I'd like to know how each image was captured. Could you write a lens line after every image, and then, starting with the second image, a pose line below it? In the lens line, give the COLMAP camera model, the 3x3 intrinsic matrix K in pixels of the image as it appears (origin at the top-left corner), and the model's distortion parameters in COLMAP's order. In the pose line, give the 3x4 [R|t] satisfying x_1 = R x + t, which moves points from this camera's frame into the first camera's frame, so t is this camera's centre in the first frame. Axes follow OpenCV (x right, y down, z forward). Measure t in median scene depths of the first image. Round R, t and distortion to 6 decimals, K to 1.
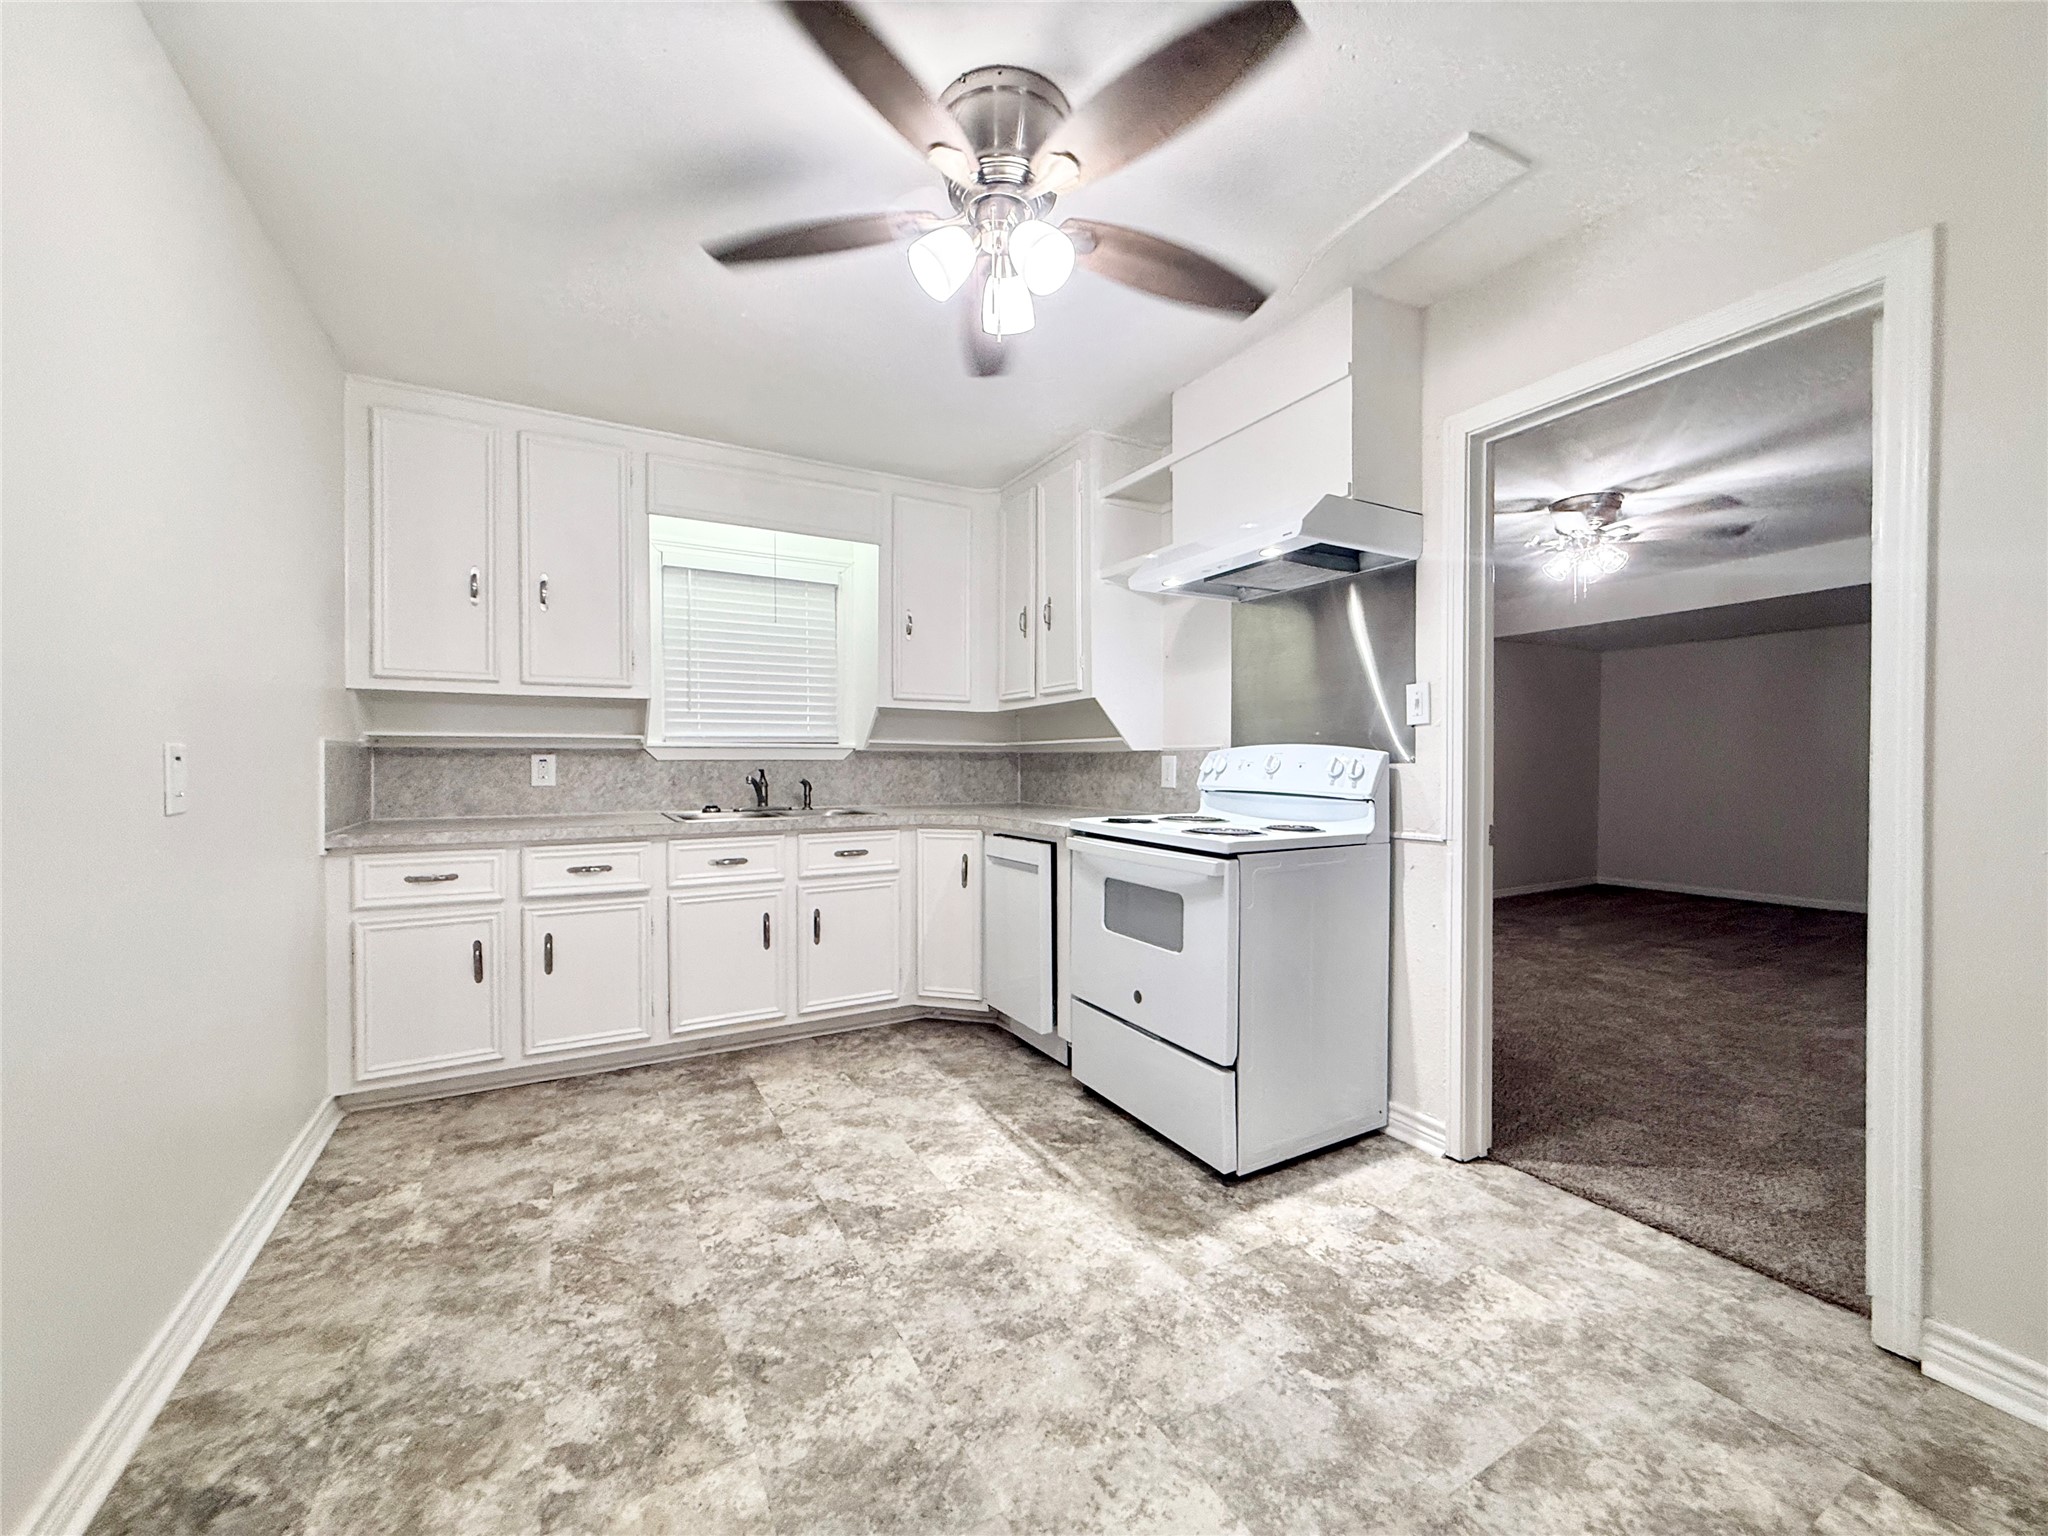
lens RADIAL K [[815.7, 0, 1022.6], [0, 815.7, 767.2], [0, 0, 1]] dist [0.000109, -0.000418]
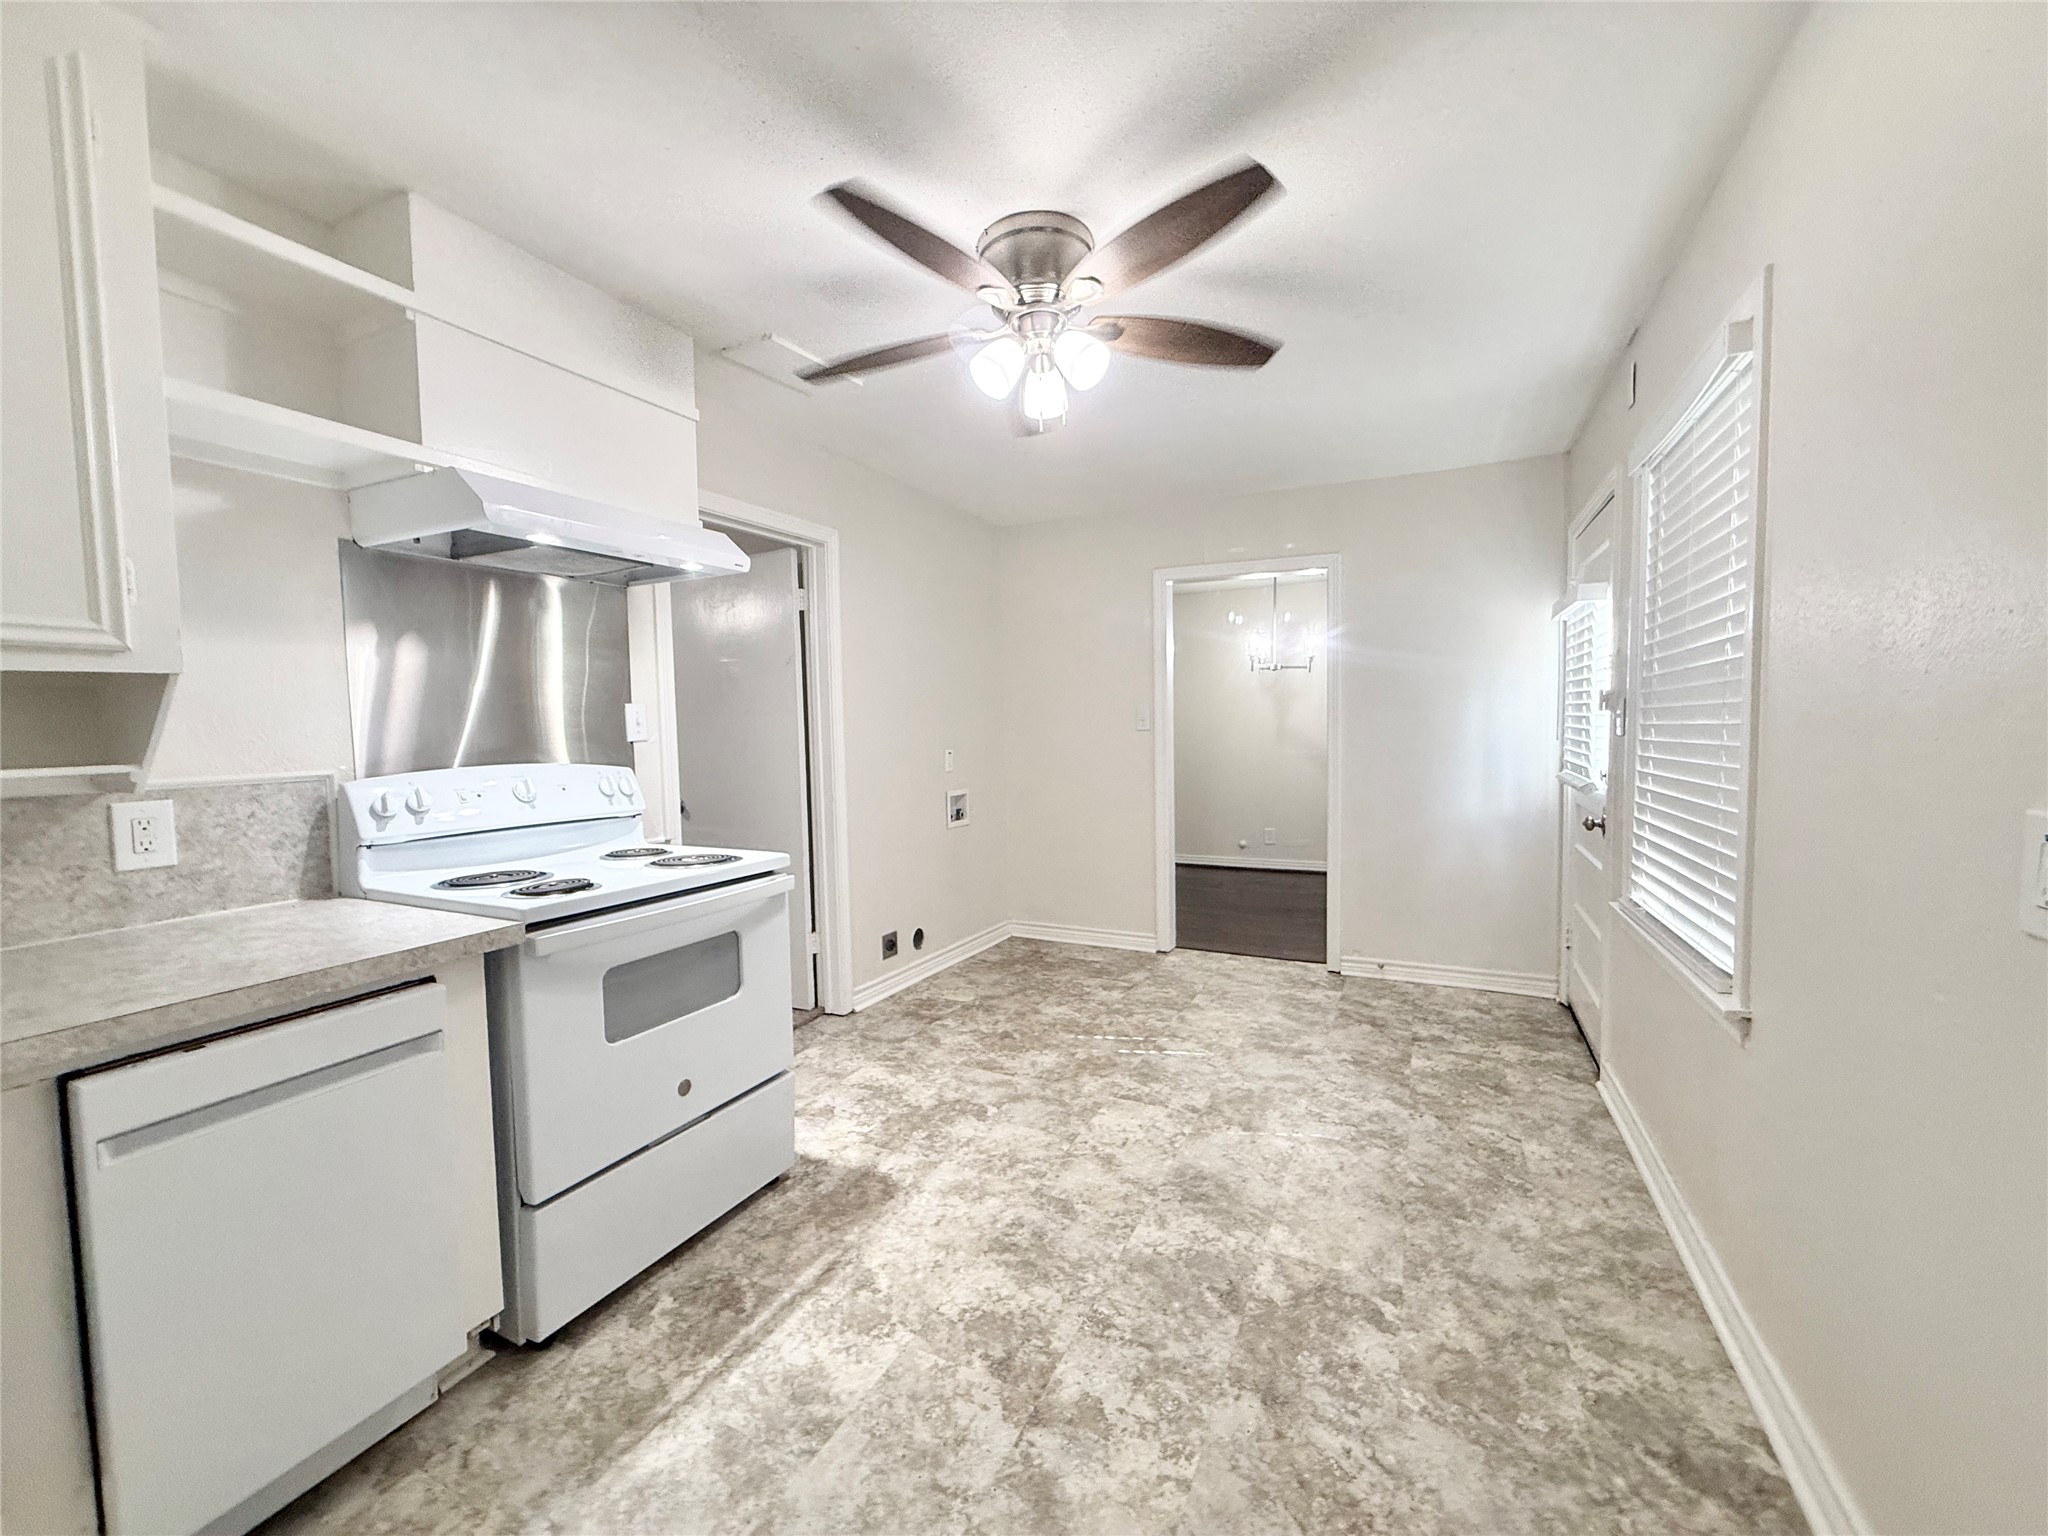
lens RADIAL K [[815.7, 0, 1018.2], [0, 815.7, 766.8], [0, 0, 1]] dist [0.000109, -0.000418]
pose [[-0.565385, -0.034325, 0.824112, -0.999750], [0.024896, 0.997968, 0.058646, -0.099151], [-0.824451, 0.053674, -0.563382, 1.702876]]
